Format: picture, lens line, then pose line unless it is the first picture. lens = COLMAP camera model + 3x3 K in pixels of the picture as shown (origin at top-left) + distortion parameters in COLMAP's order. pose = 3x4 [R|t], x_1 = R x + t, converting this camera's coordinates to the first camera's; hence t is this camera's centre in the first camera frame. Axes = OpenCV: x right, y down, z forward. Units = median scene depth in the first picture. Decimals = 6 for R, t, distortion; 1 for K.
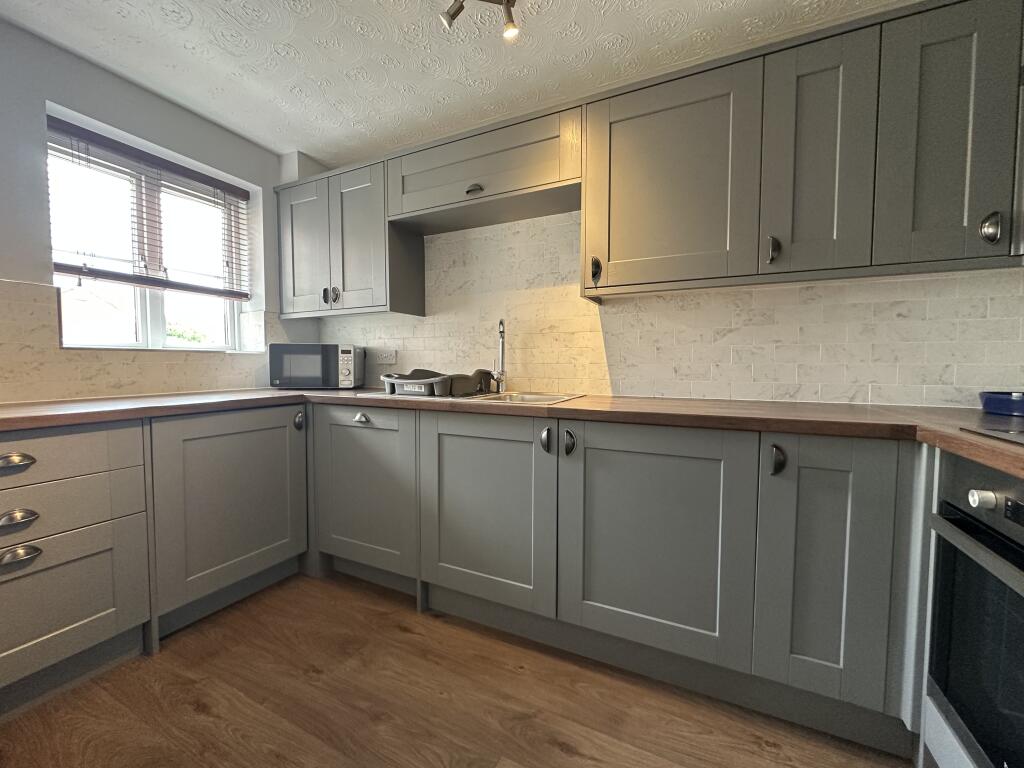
lens RADIAL K [[408.2, 0, 514.0], [0, 408.2, 383.0], [0, 0, 1]] dist [-0.000701, -0.000083]
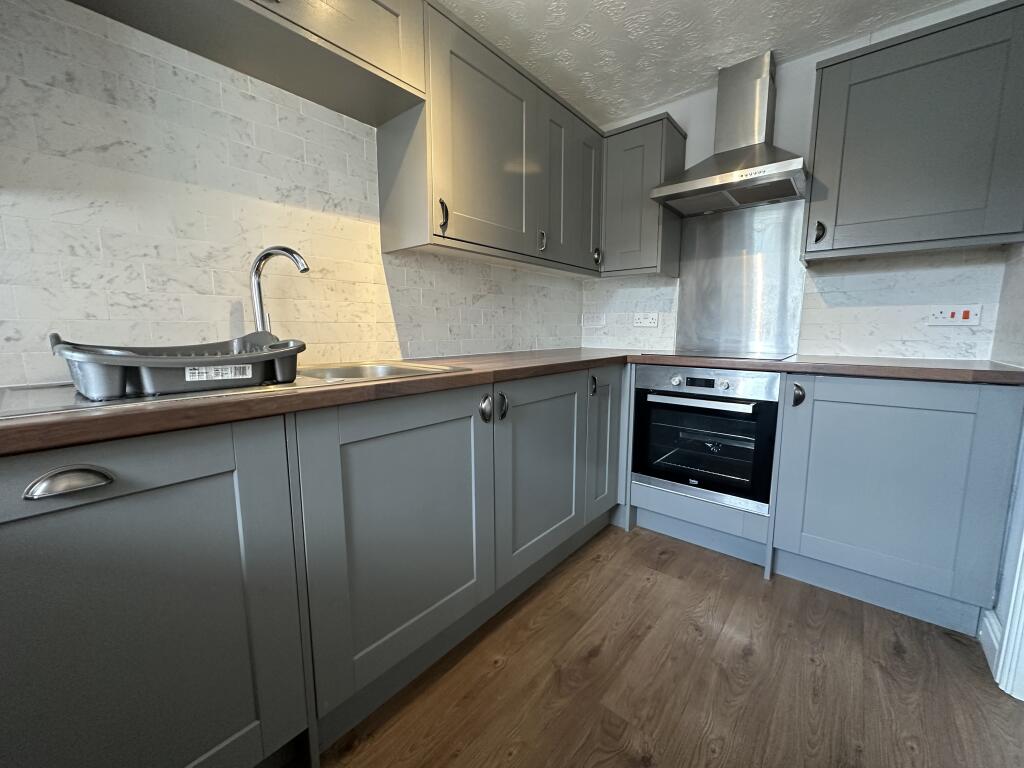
lens RADIAL K [[408.2, 0, 507.7], [0, 408.2, 382.9], [0, 0, 1]] dist [-0.000701, -0.000083]
pose [[0.254202, -0.129821, 0.958399, -0.602698], [0.048030, 0.991422, 0.121554, -0.016777], [-0.965958, 0.015133, 0.258256, 0.583588]]
